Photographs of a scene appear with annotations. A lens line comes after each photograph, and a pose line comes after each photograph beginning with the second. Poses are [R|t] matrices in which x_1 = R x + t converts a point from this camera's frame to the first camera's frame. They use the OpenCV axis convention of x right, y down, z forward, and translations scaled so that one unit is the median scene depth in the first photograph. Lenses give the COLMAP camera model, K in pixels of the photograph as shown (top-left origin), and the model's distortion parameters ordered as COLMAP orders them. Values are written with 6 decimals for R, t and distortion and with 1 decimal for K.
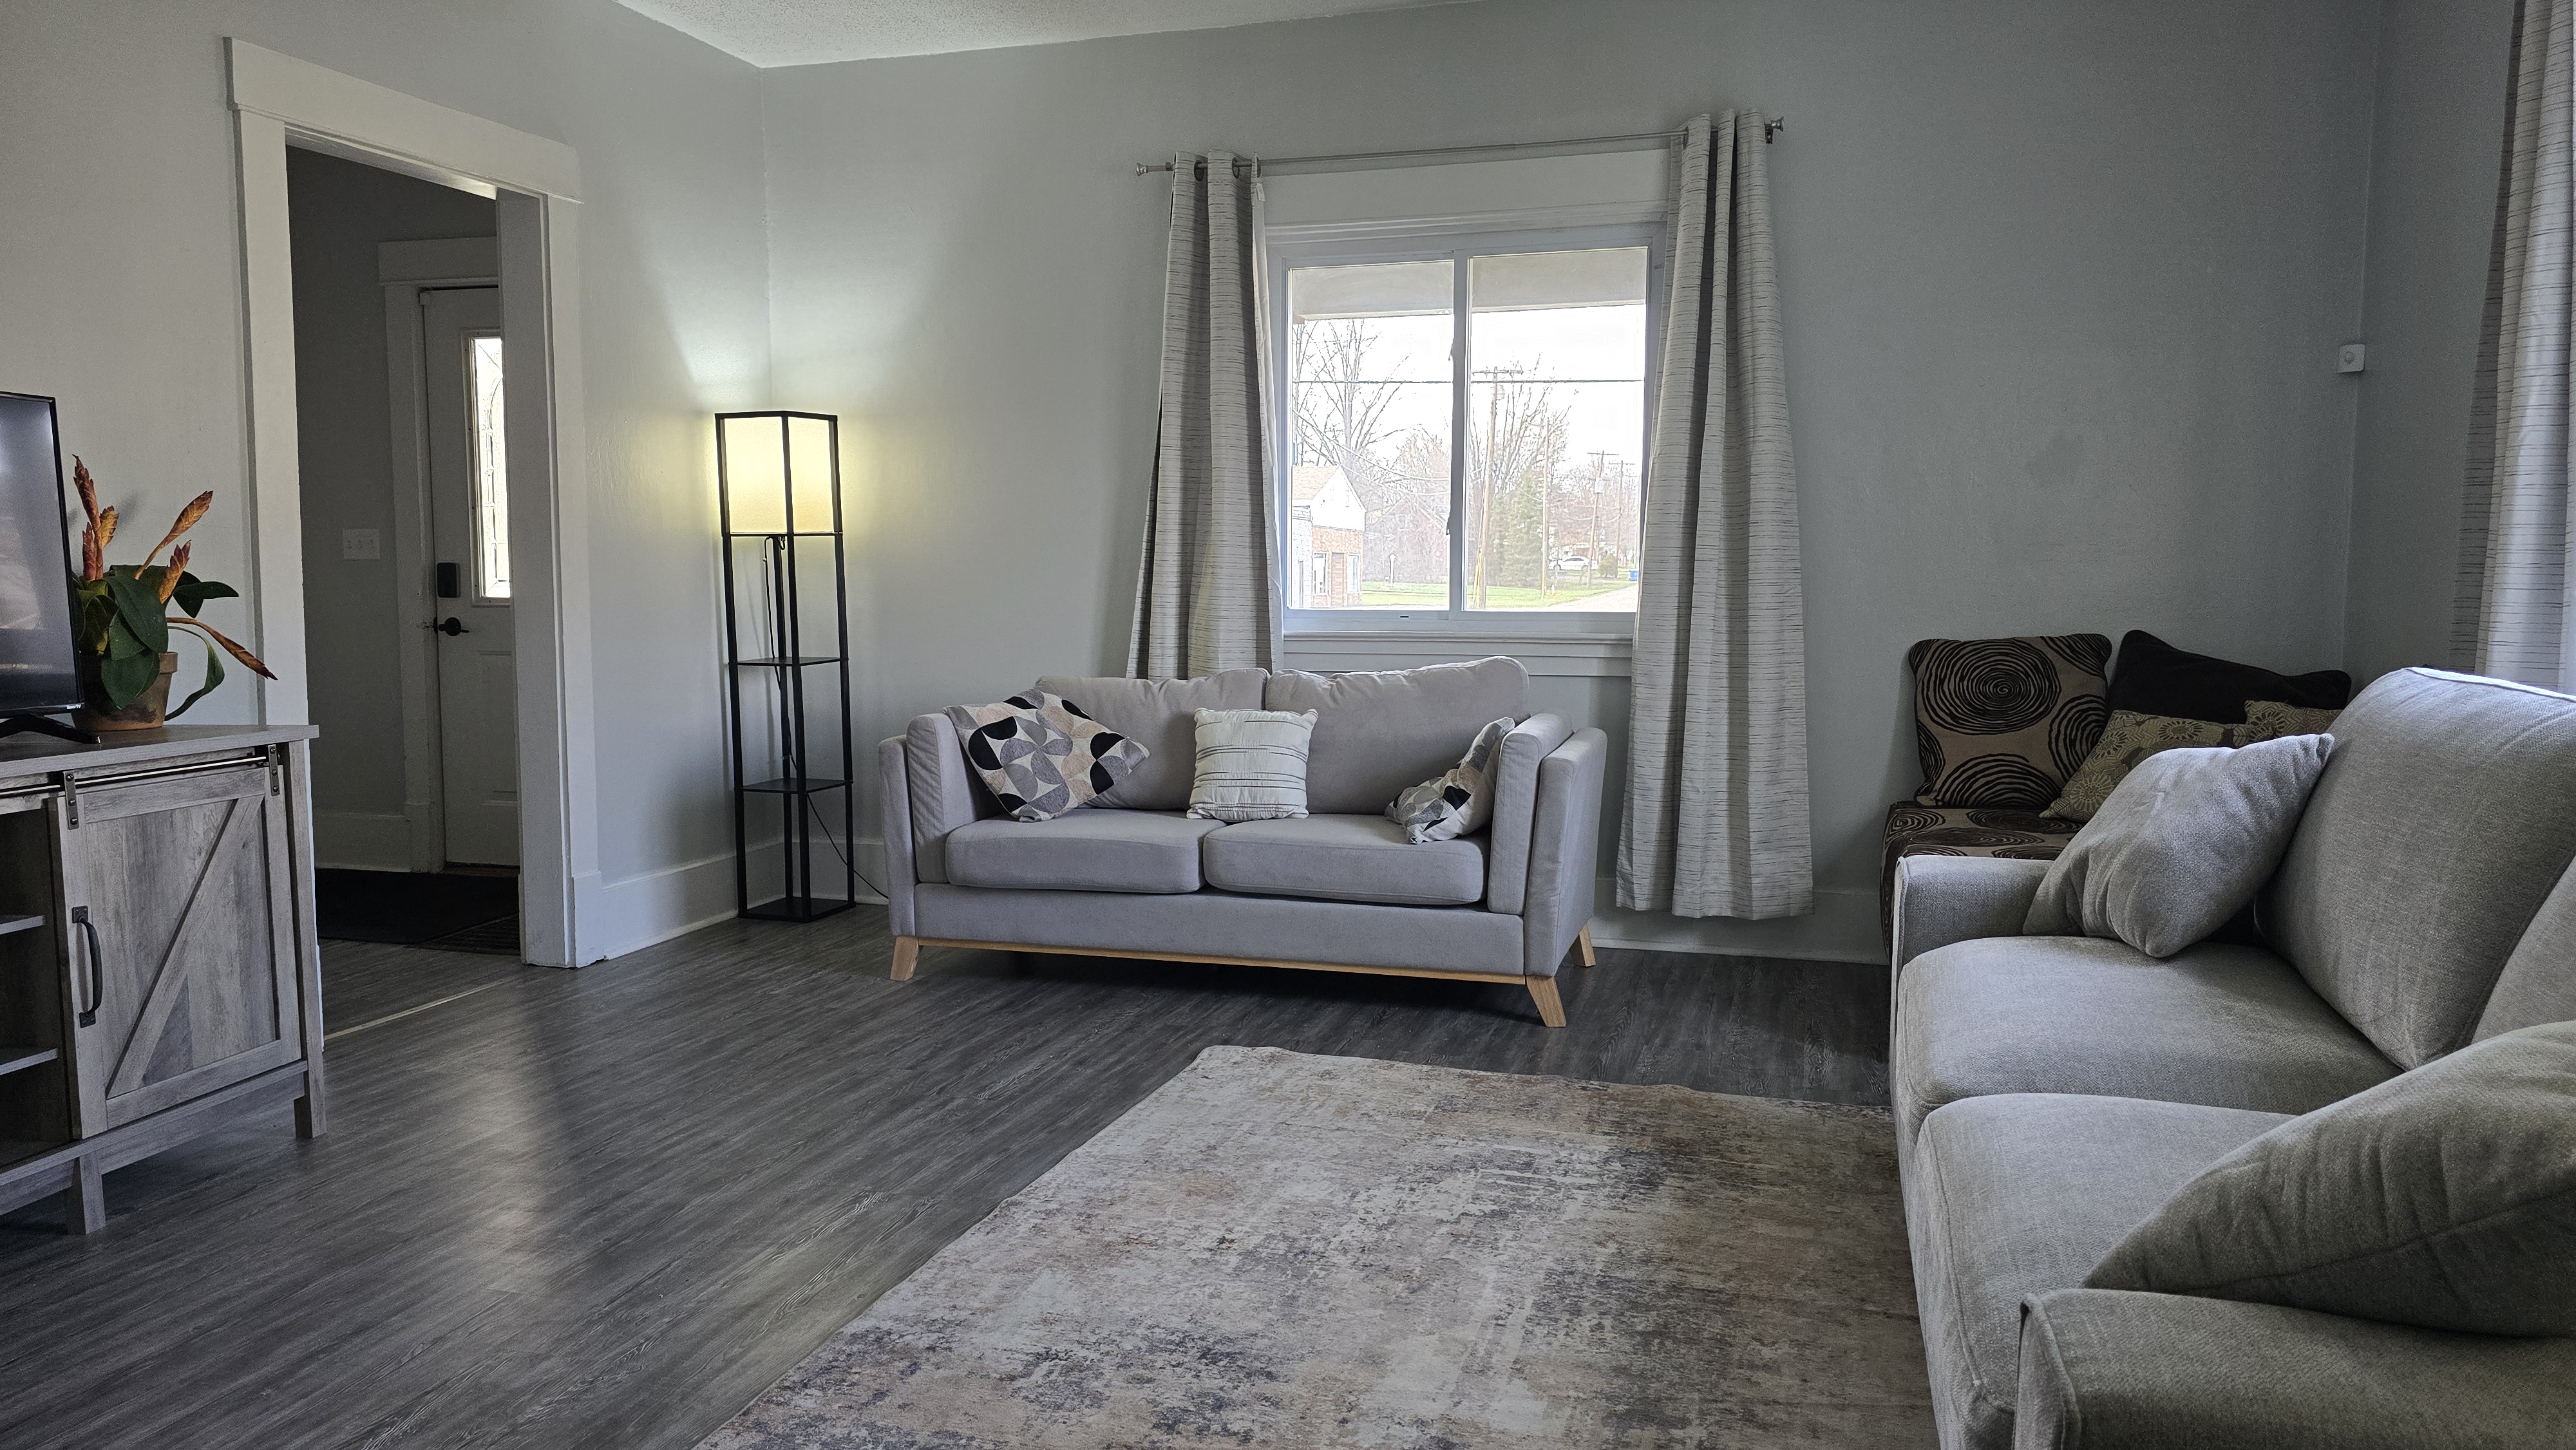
lens RADIAL K [[1722.3, 0, 1288.0], [0, 1722.3, 725.0], [0, 0, 1]] dist [0.076578, -0.061365]
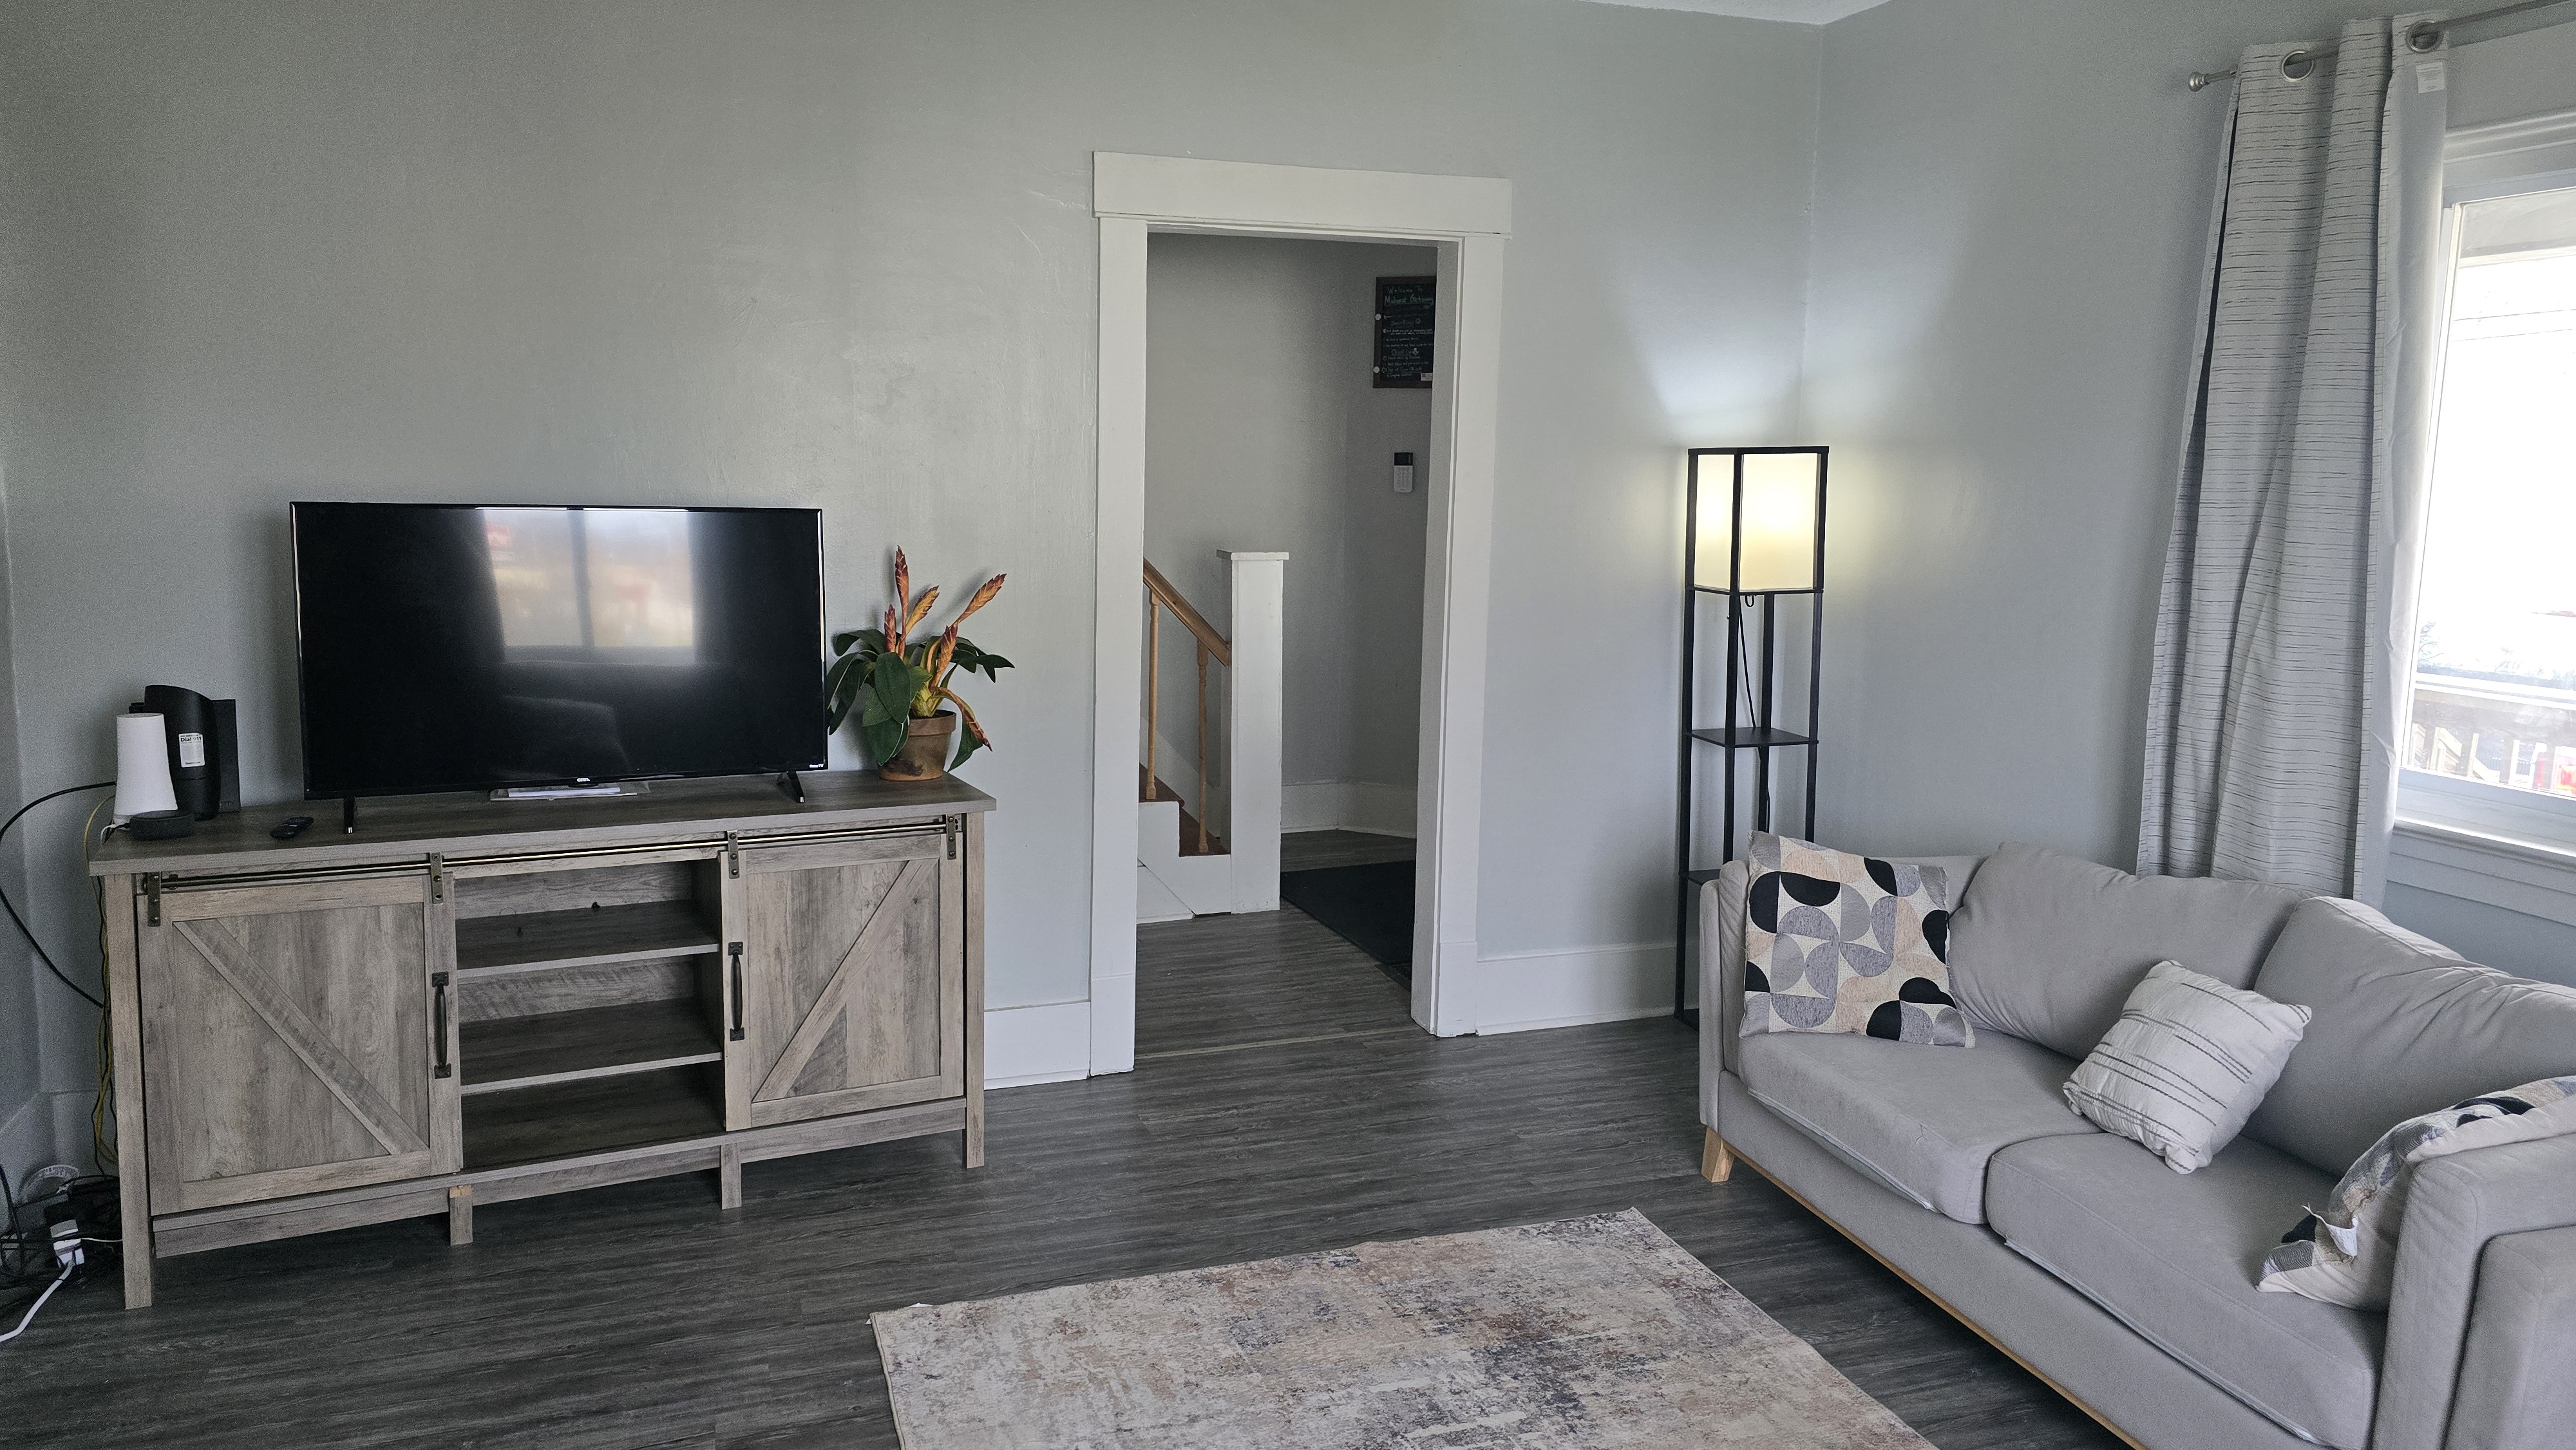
lens RADIAL K [[1722.3, 0, 1288.0], [0, 1722.3, 725.0], [0, 0, 1]] dist [0.076578, -0.061365]
pose [[0.604311, 0.132023, -0.785734, 0.405040], [-0.094266, 0.991097, 0.094030, -0.170609], [0.791152, 0.017244, 0.611376, 0.511351]]
